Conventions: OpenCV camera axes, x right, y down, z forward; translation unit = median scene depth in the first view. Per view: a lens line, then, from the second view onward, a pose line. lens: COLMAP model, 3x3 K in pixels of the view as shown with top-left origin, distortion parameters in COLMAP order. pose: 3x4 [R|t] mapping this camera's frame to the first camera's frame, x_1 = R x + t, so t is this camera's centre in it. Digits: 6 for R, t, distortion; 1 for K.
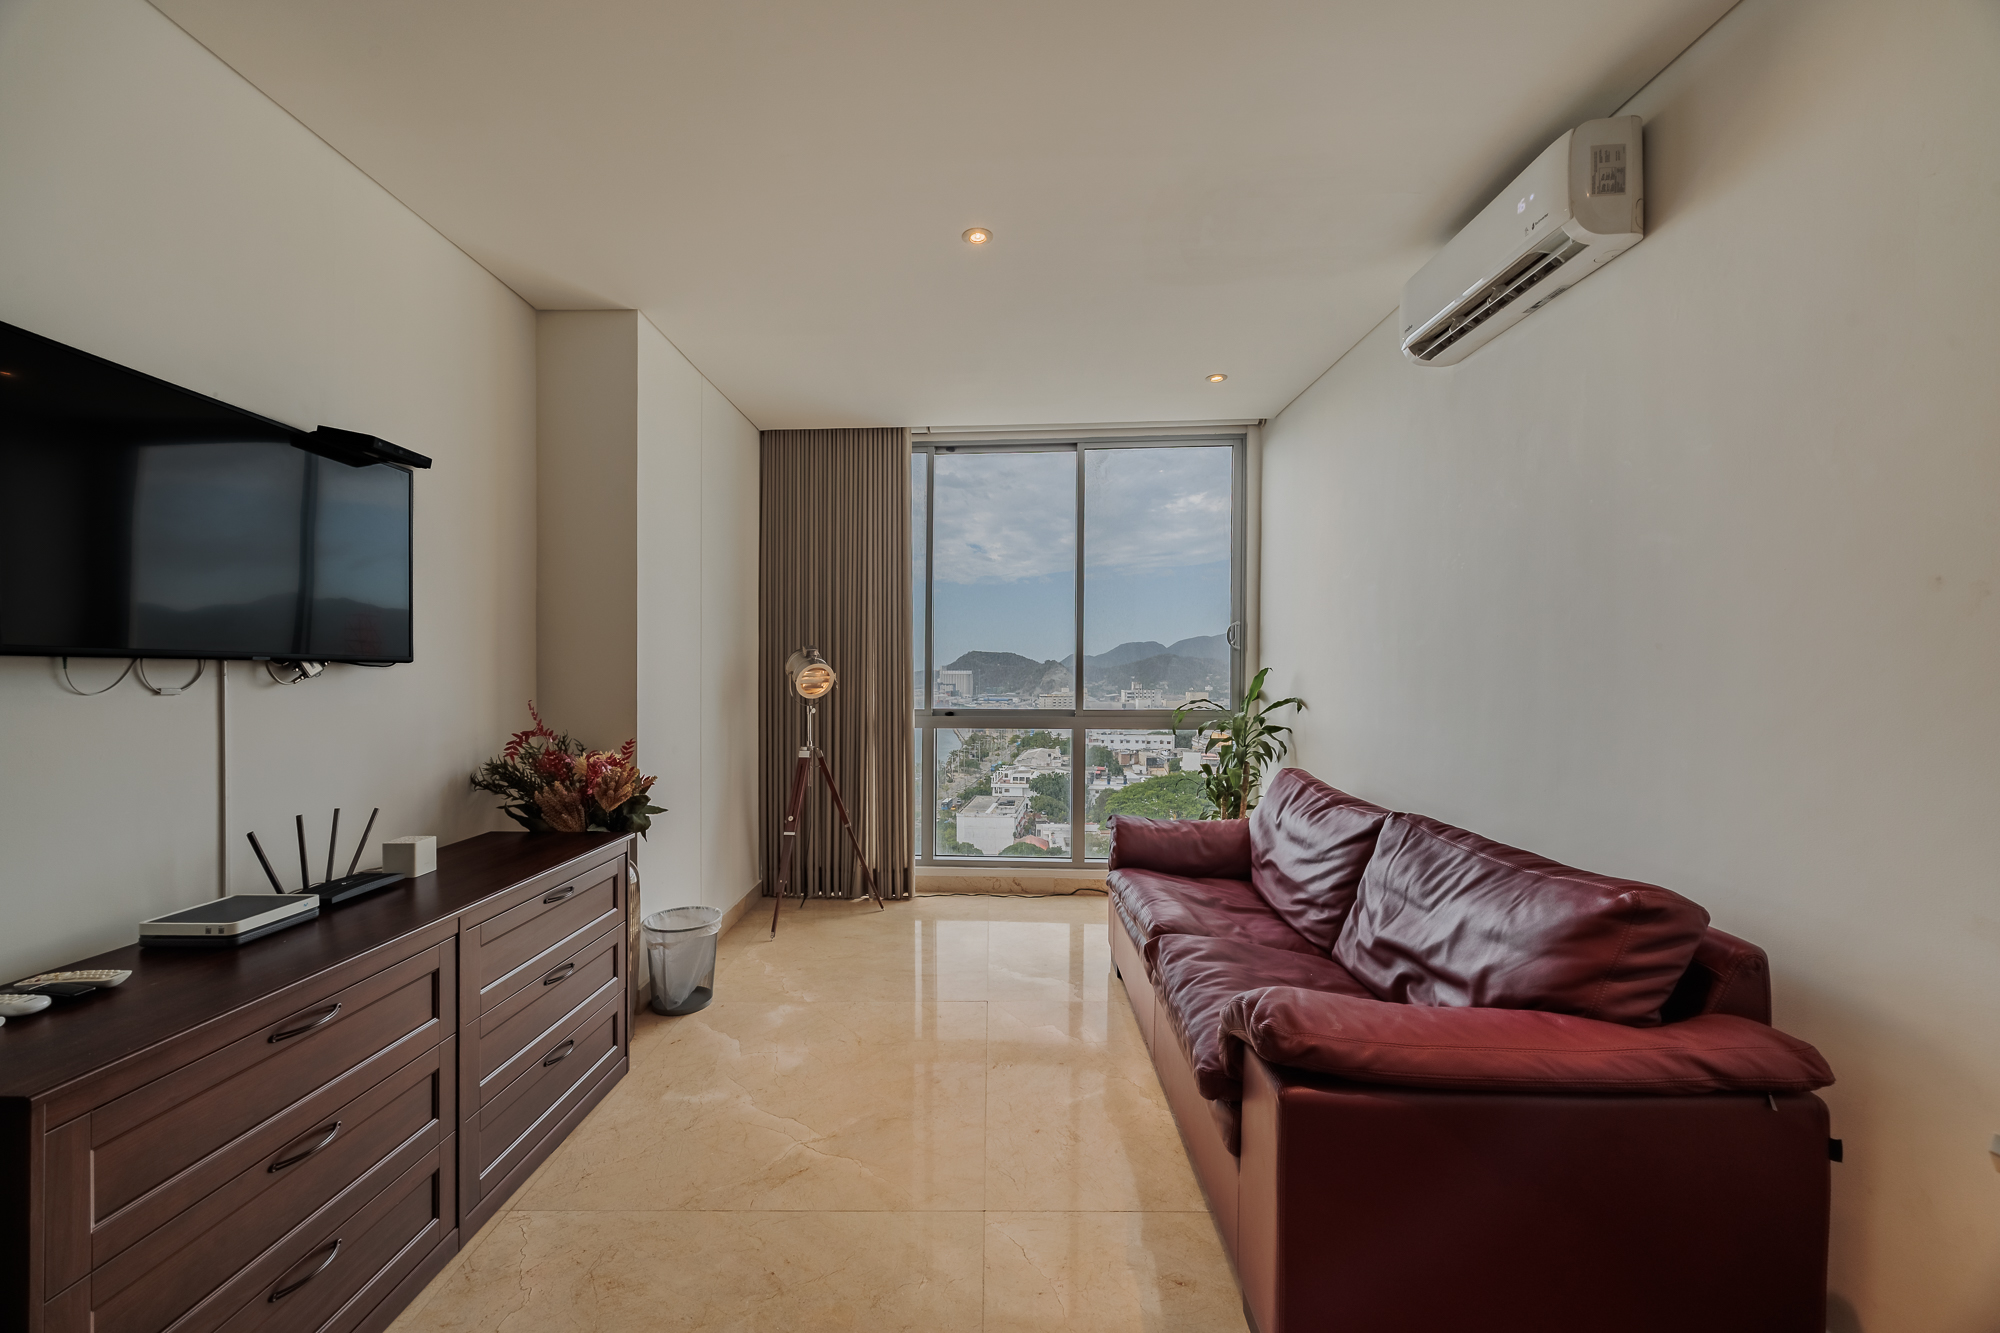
lens RADIAL K [[760.7, 0, 983.2], [0, 760.7, 677.8], [0, 0, 1]] dist [0.000604, 0.000023]
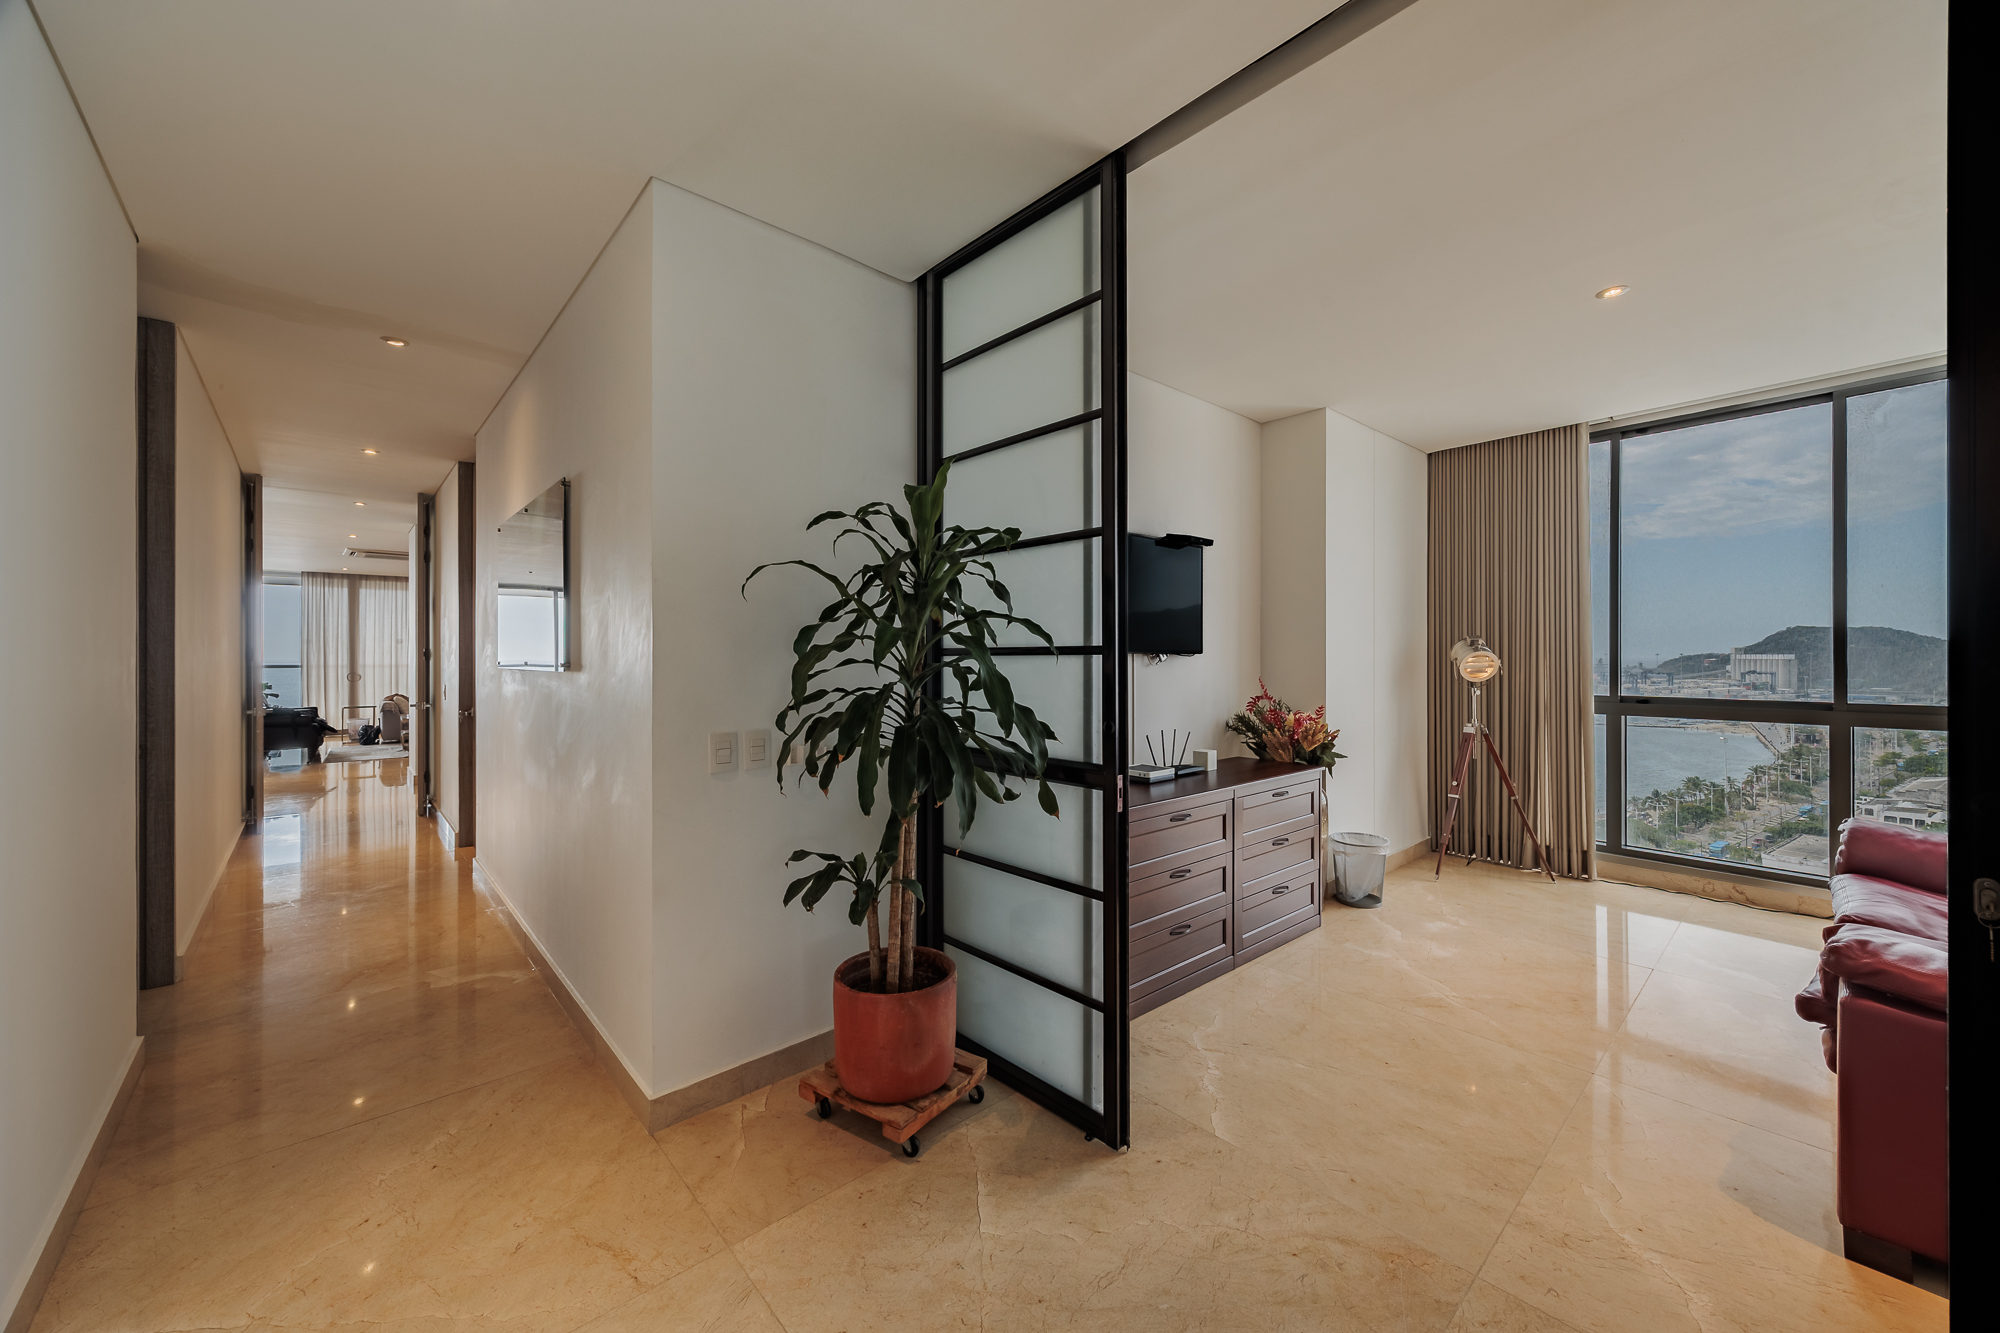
lens RADIAL K [[752.2, 0, 1000.9], [0, 752.2, 652.1], [0, 0, 1]] dist [-0.001617, 0.000092]
pose [[0.675592, -0.005165, -0.737257, 0.186472], [-0.004947, 0.999921, -0.011539, -0.001179], [0.737259, 0.011443, 0.675513, -0.433361]]
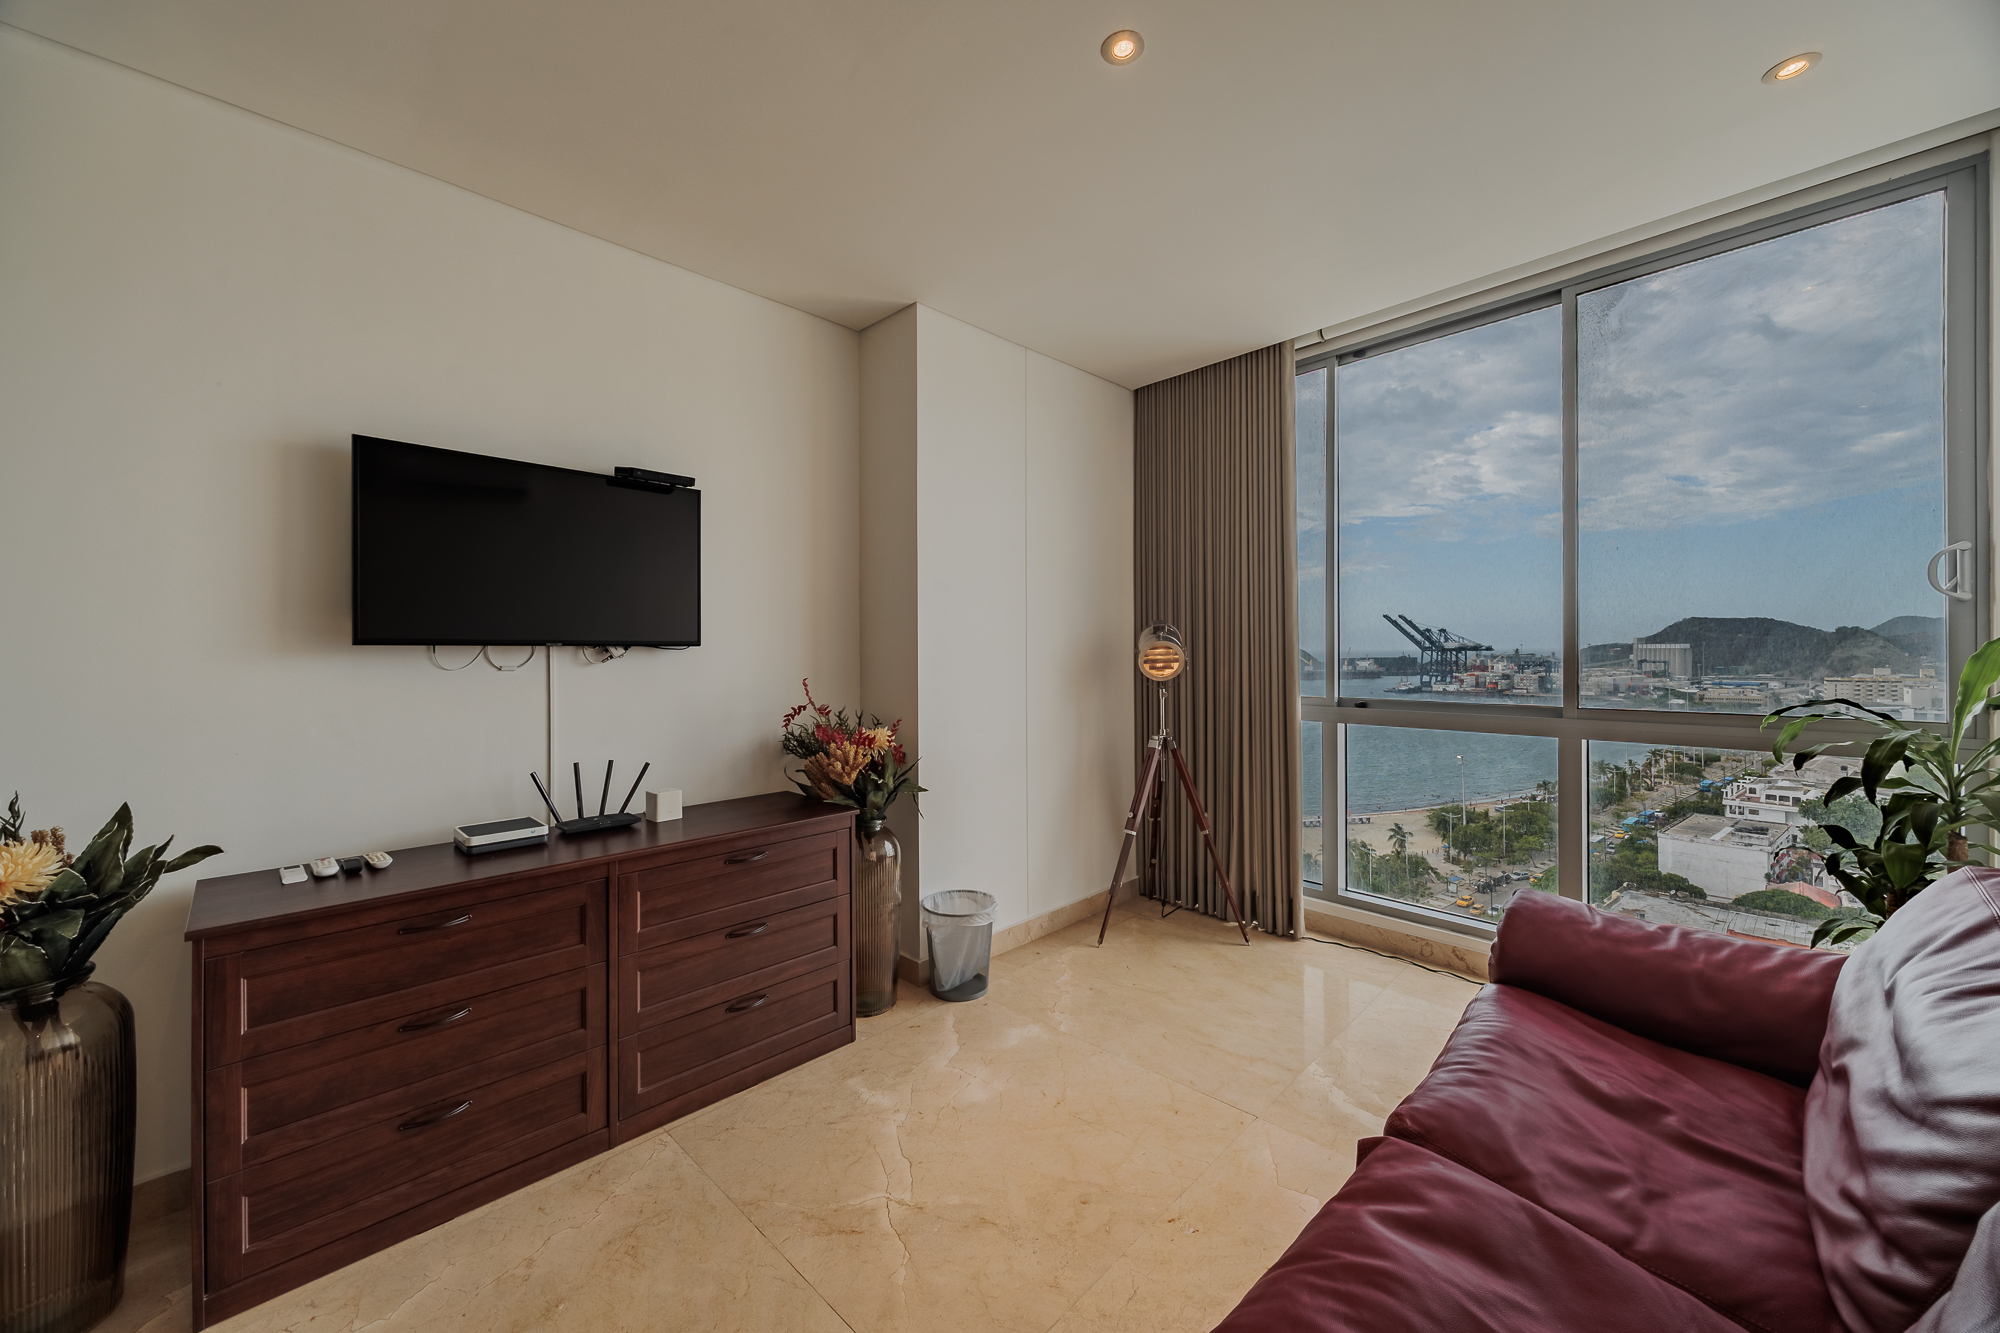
lens RADIAL K [[751.6, 0, 1000.4], [0, 751.6, 646.3], [0, 0, 1]] dist [-0.001879, 0.000031]
pose [[0.725191, -0.007692, -0.688505, 0.351446], [0.000805, 0.999946, -0.010324, -0.005069], [0.688548, 0.006933, 0.725158, 0.365501]]
